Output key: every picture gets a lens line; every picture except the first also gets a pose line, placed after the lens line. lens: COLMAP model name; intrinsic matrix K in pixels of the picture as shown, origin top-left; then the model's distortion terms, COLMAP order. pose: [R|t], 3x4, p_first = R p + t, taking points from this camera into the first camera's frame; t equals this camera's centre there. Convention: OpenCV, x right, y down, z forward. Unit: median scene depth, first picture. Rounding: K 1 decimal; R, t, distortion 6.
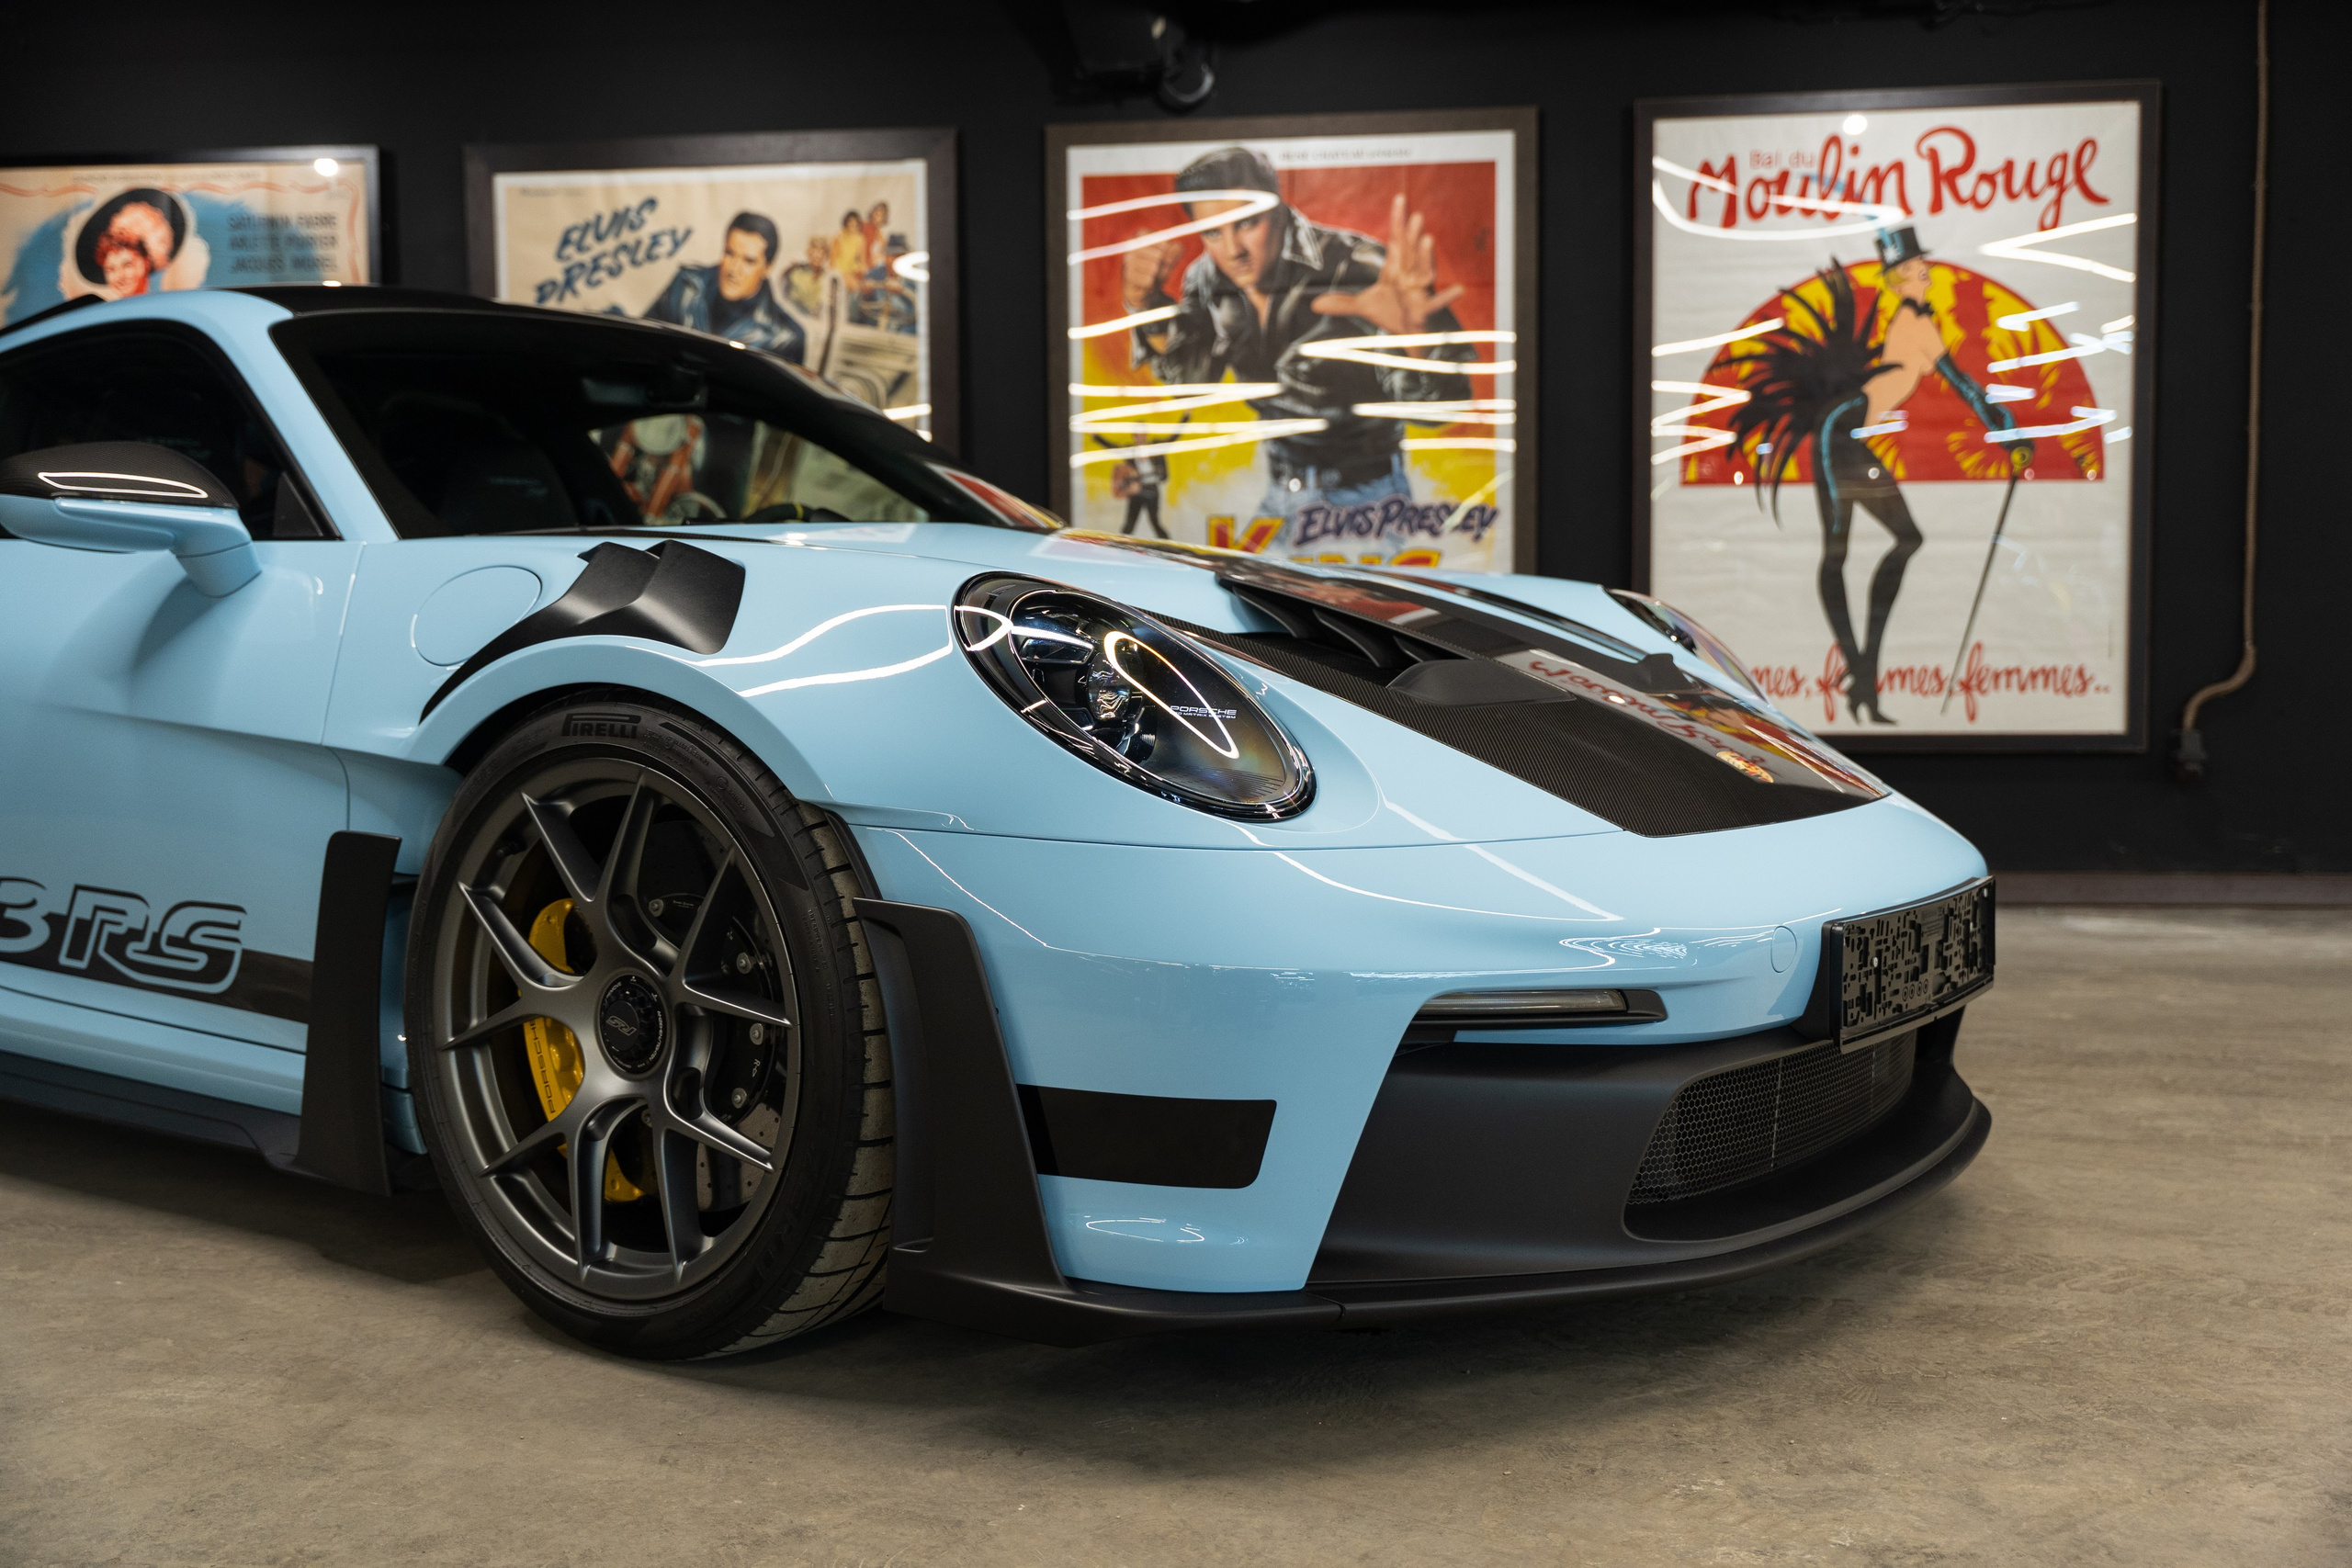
lens RADIAL K [[2343.9, 0, 1194.7], [0, 2343.9, 781.2], [0, 0, 1]] dist [0.015325, 0.000000]
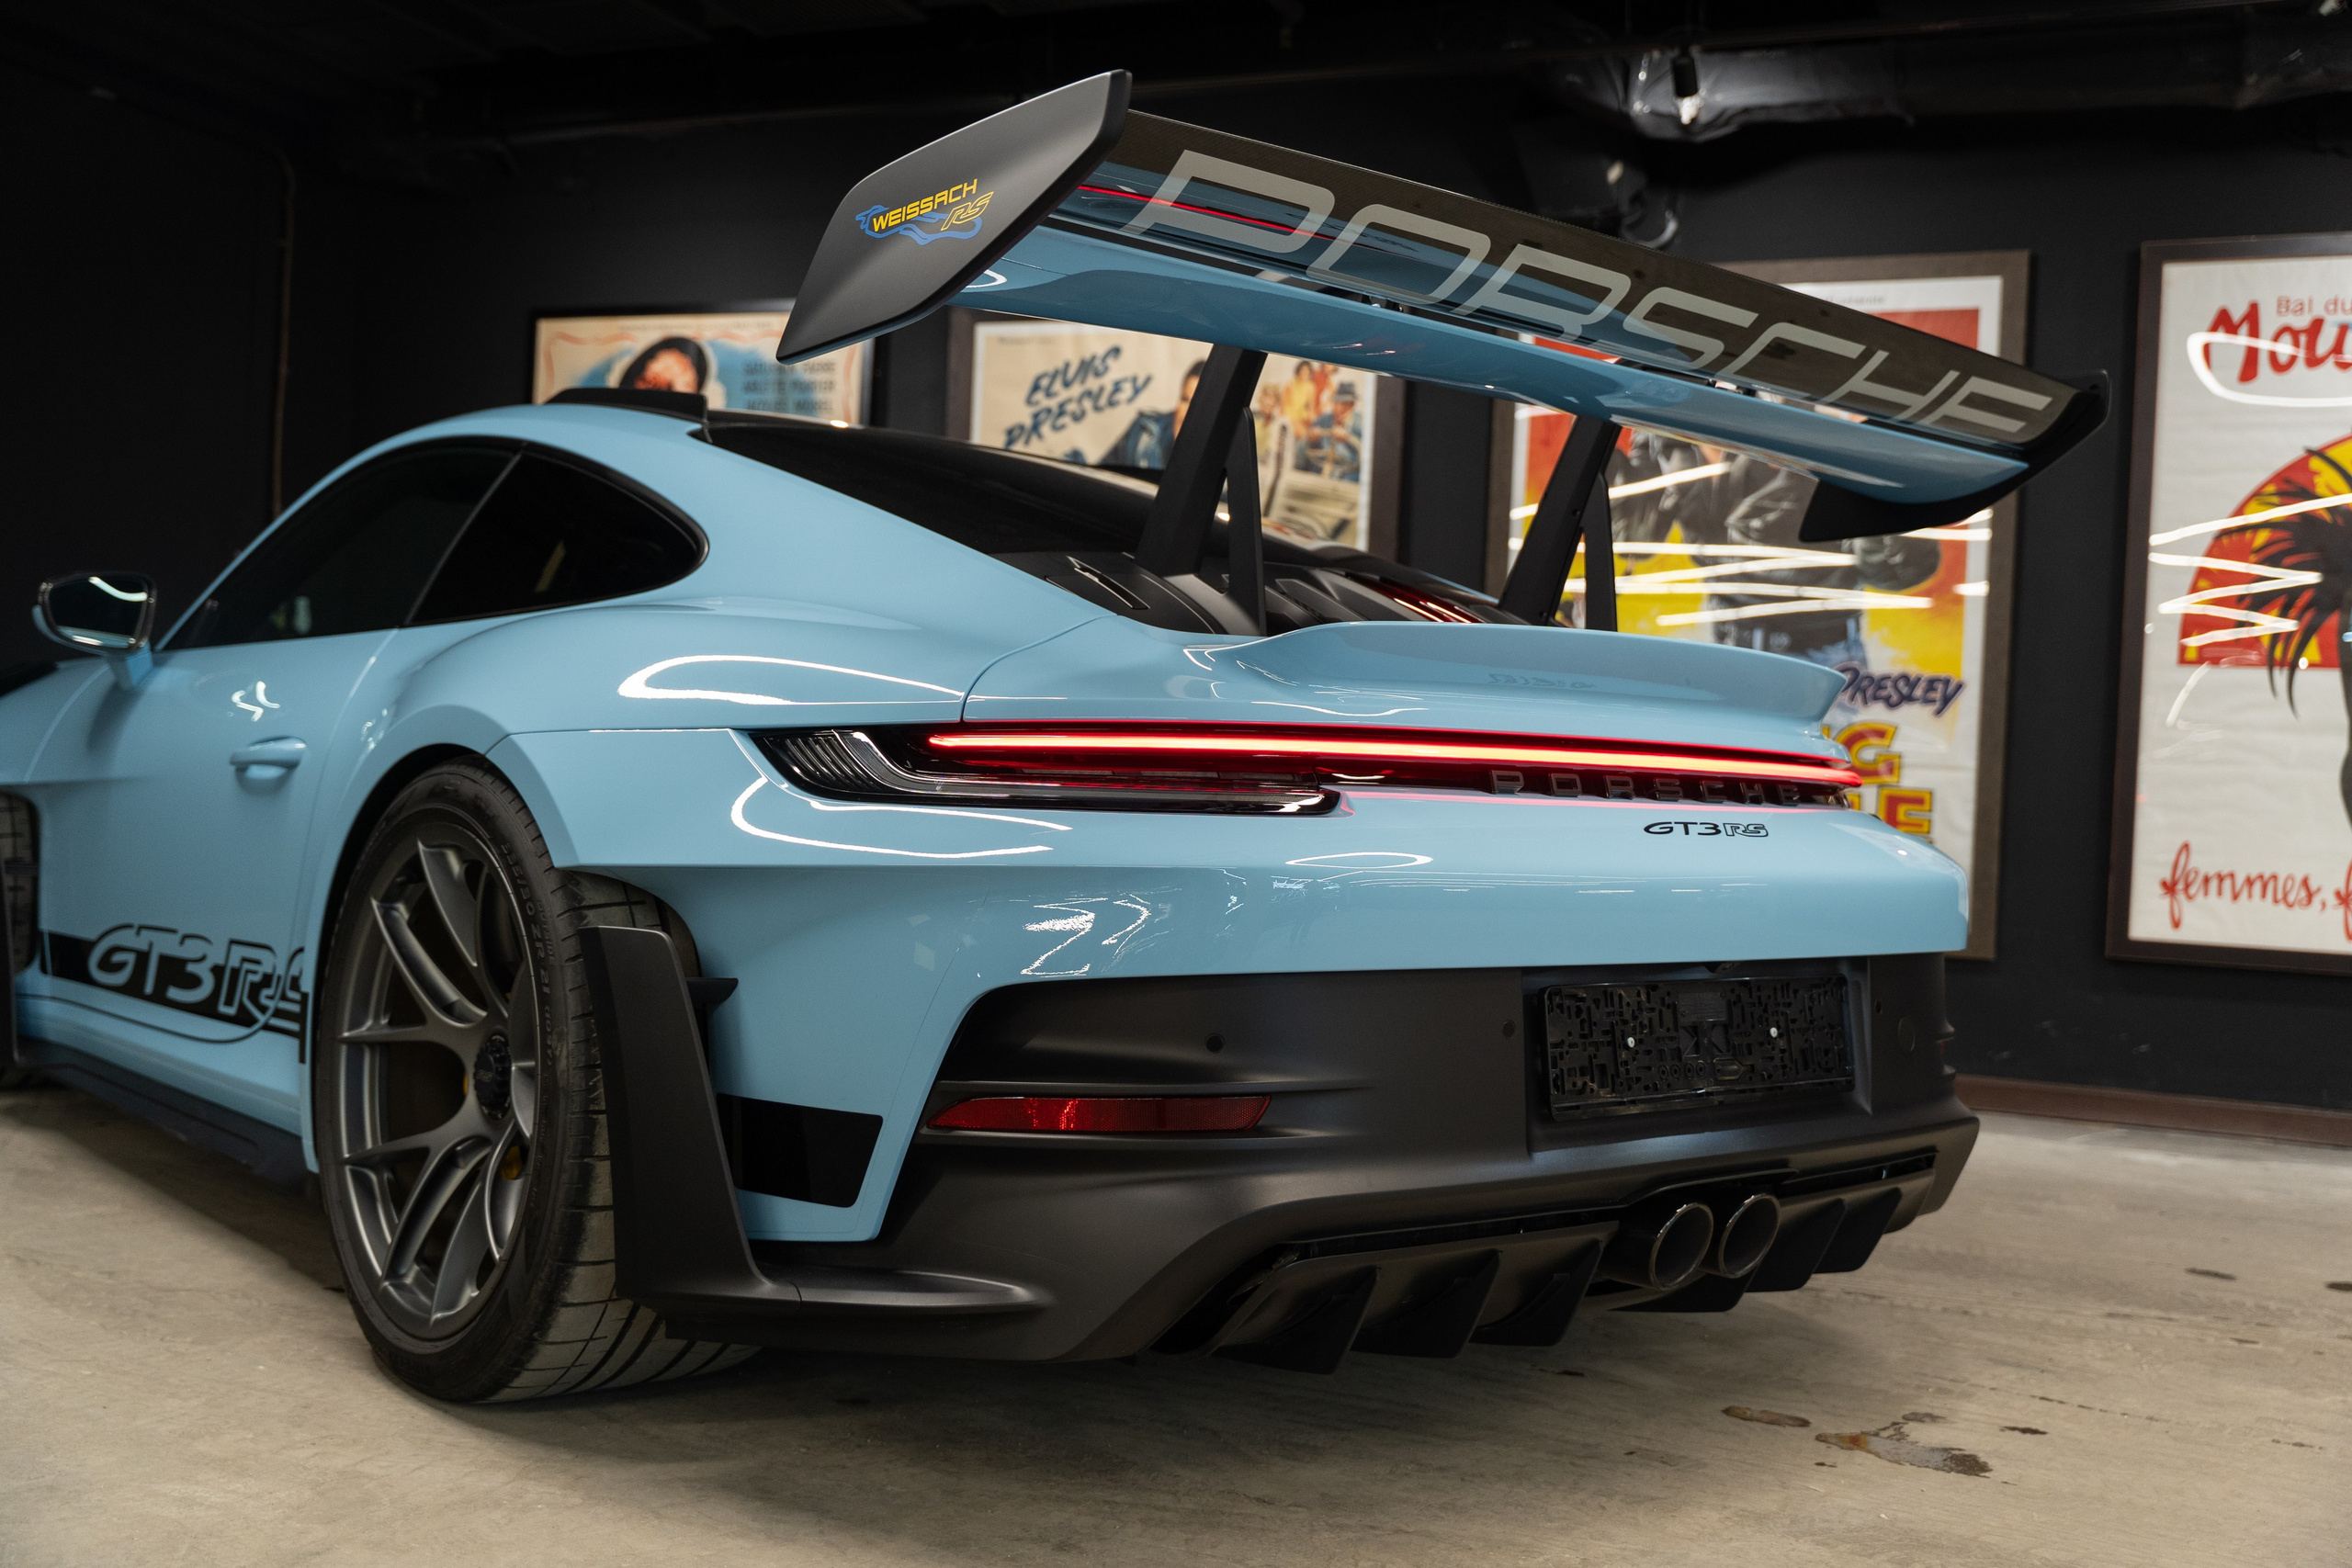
lens RADIAL K [[2290.6, 0, 1189.0], [0, 2290.6, 787.6], [0, 0, 1]] dist [0.007155, 0.000000]
pose [[0.963468, 0.054915, -0.262132, 0.074302], [-0.071840, 0.995875, -0.055419, -0.003579], [0.258007, 0.072226, 0.963440, 0.061283]]
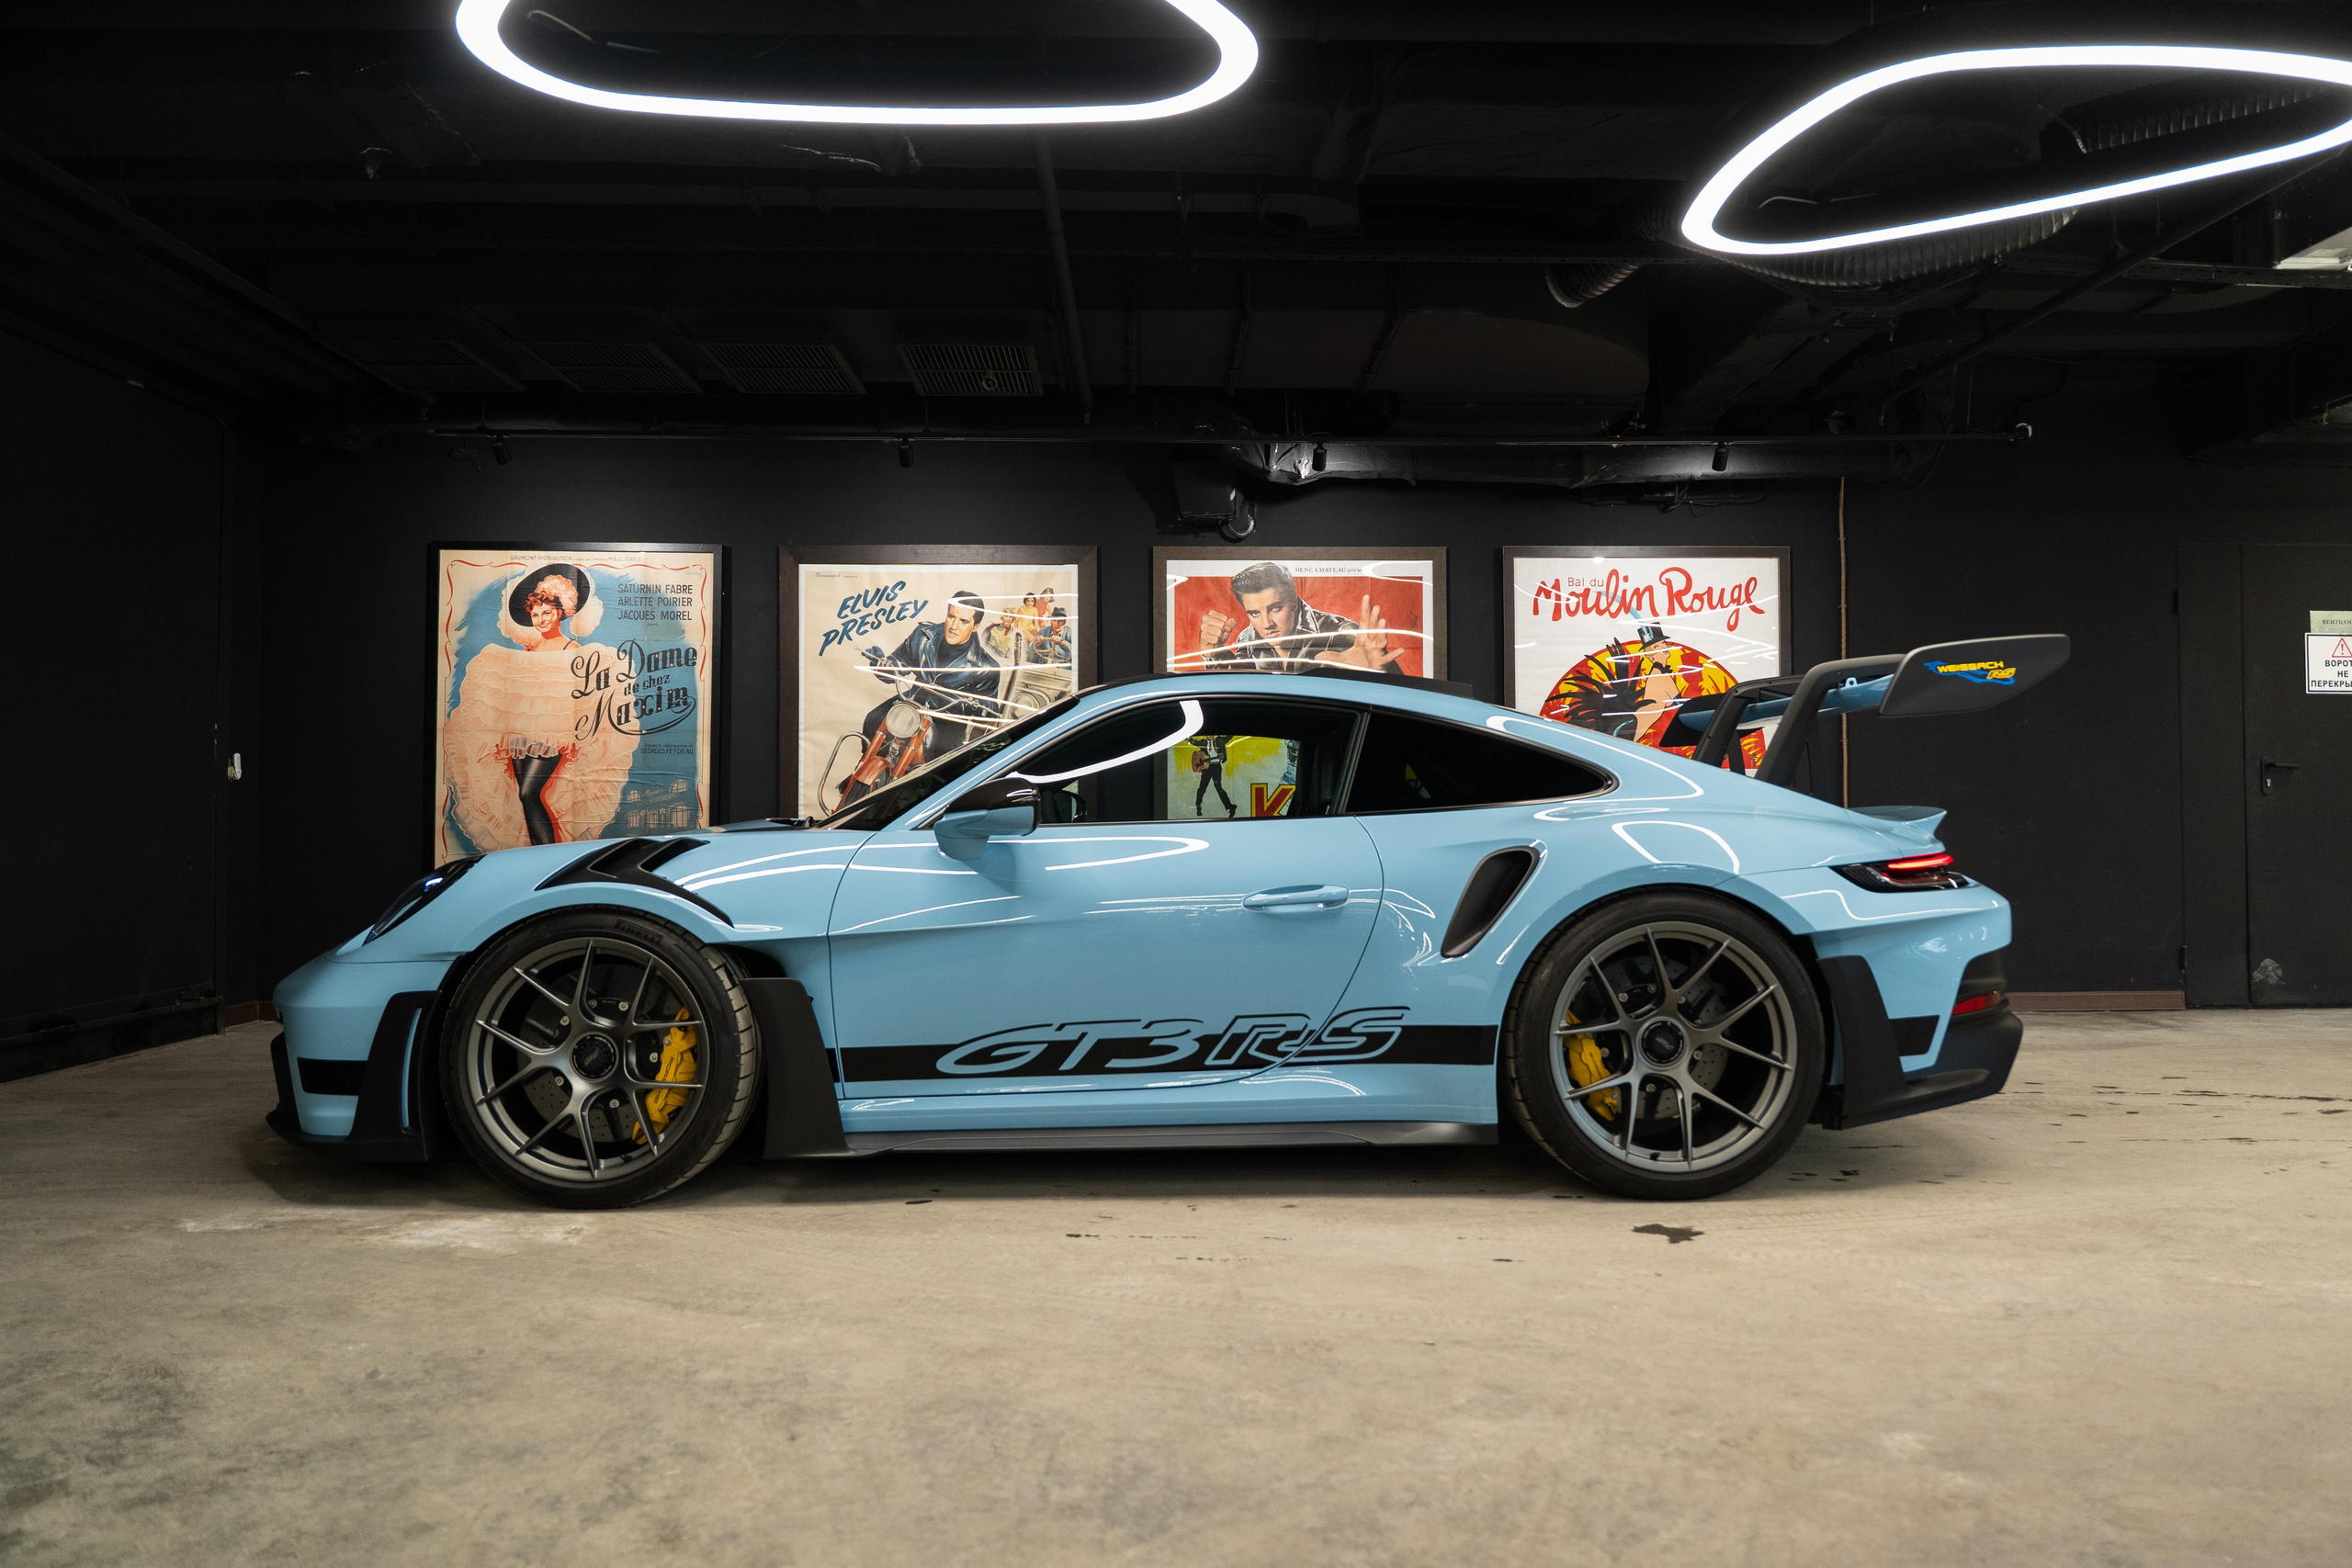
lens RADIAL K [[1690.8, 0, 1197.7], [0, 1690.8, 766.5], [0, 0, 1]] dist [0.000459, -0.019512]
pose [[0.985181, 0.009666, 0.171247, -0.237004], [0.007146, 0.995231, -0.097286, -0.009639], [-0.171371, 0.097068, 0.980413, -0.156971]]
